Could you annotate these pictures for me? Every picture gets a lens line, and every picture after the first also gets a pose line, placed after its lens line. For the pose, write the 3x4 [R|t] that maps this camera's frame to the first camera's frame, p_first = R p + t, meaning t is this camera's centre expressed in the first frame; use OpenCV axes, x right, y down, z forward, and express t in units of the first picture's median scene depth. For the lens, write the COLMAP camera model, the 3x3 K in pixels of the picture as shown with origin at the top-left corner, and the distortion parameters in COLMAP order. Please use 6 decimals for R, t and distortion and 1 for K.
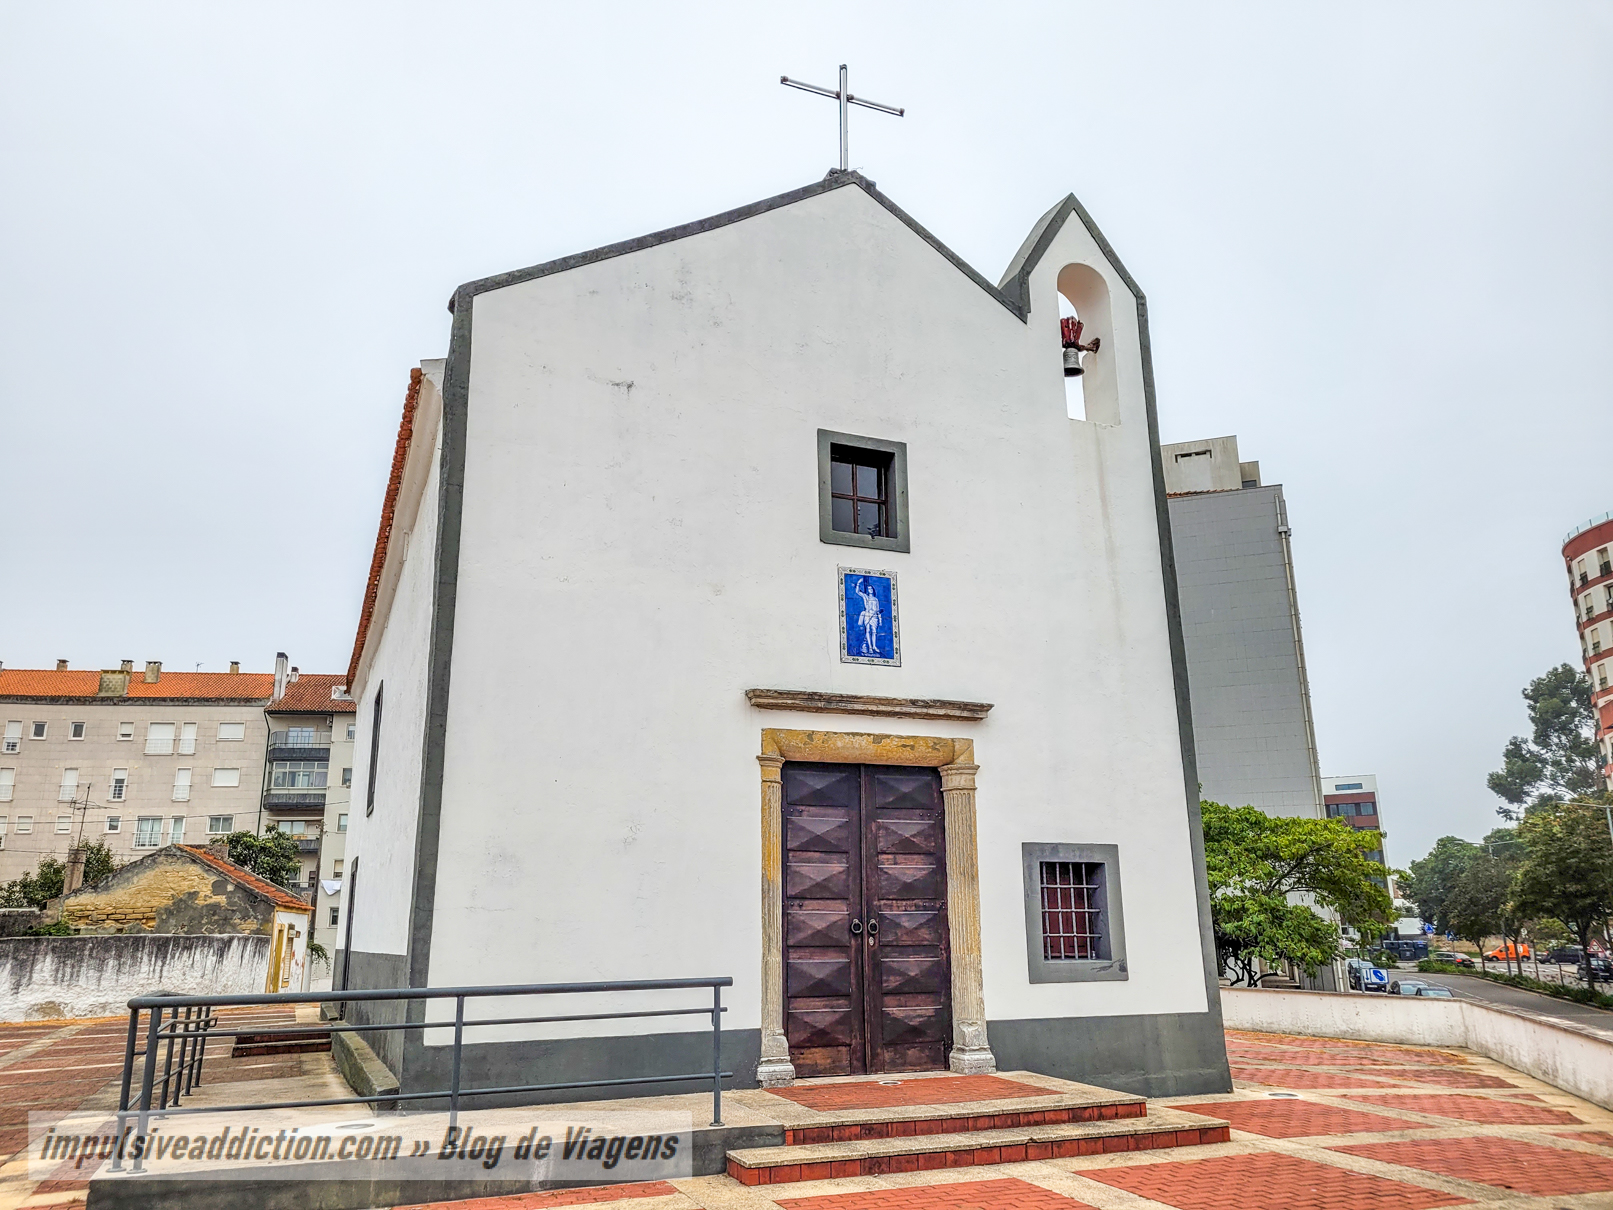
lens RADIAL K [[1214.7, 0, 805.1], [0, 1214.7, 605.9], [0, 0, 1]] dist [0.061951, -0.033175]
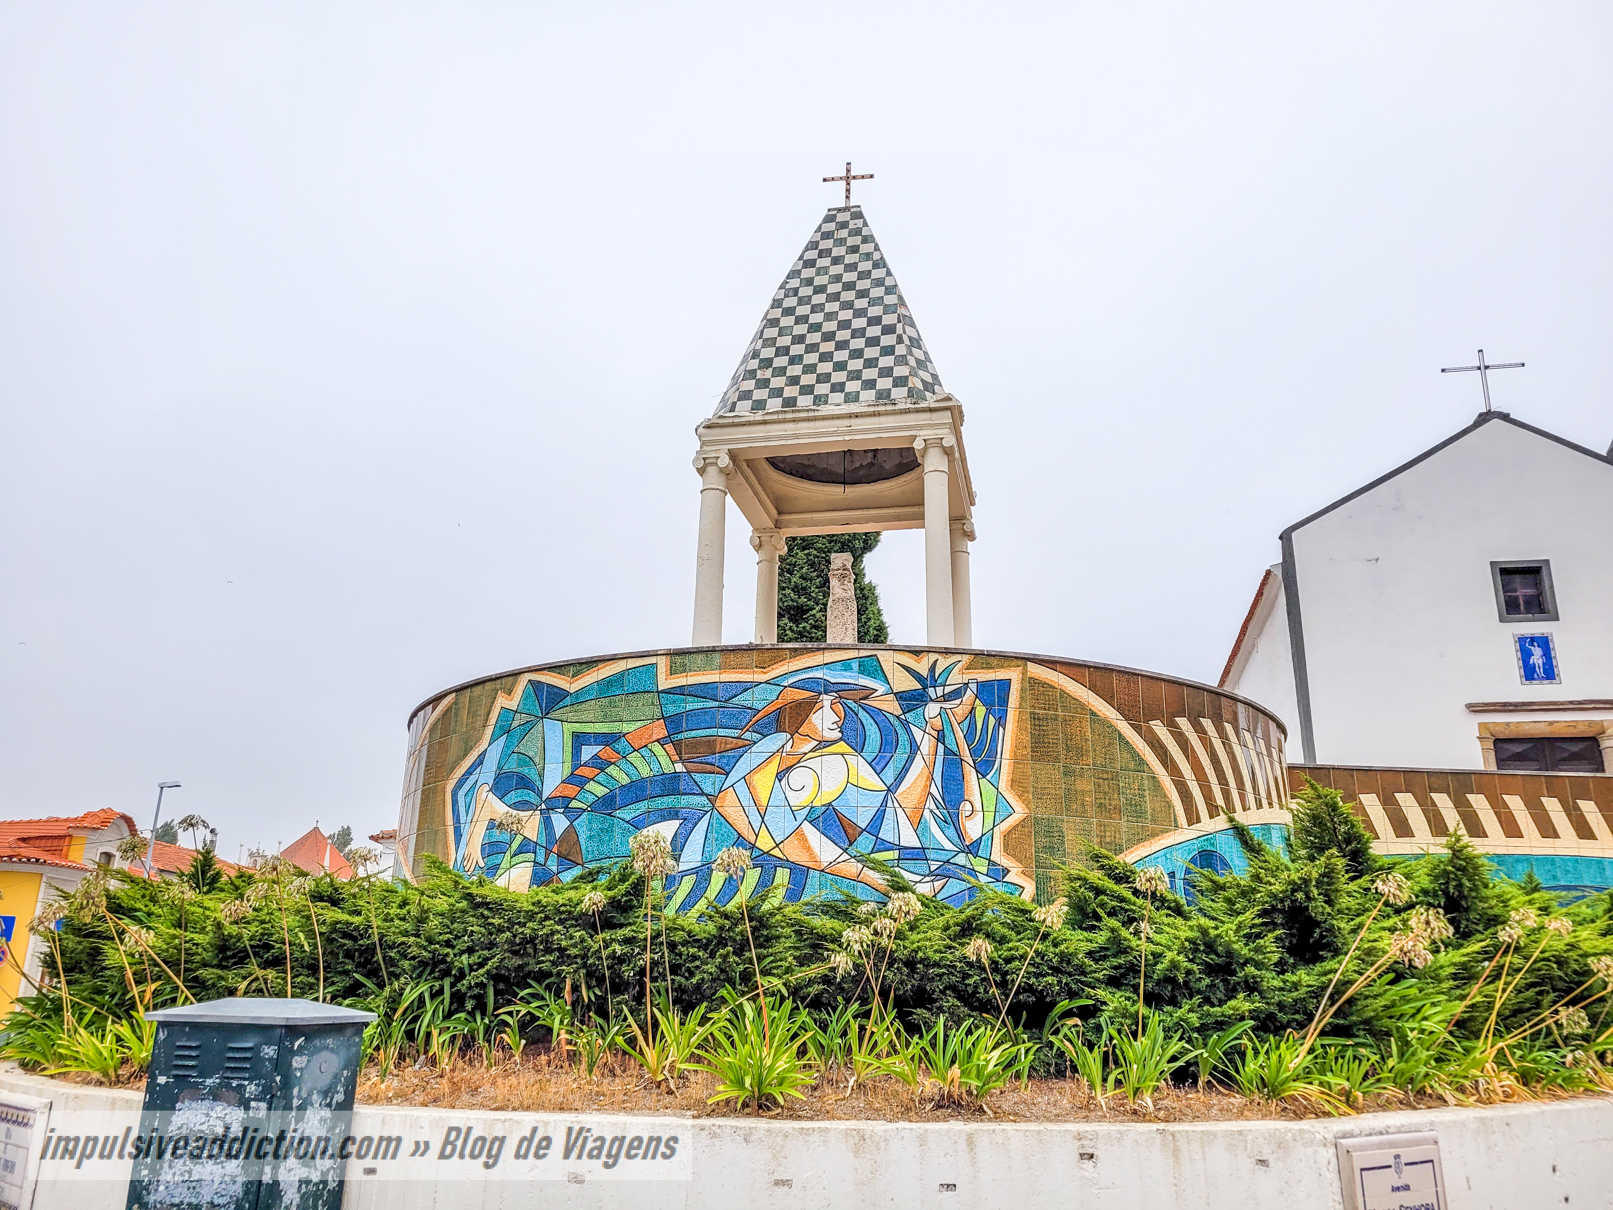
lens RADIAL K [[1214.7, 0, 805.6], [0, 1214.7, 606.9], [0, 0, 1]] dist [0.061951, -0.033175]
pose [[0.829926, -0.136485, -0.540921, 0.159021], [0.121701, 0.990552, -0.063211, -0.086733], [0.544438, -0.013370, 0.838695, -1.205472]]
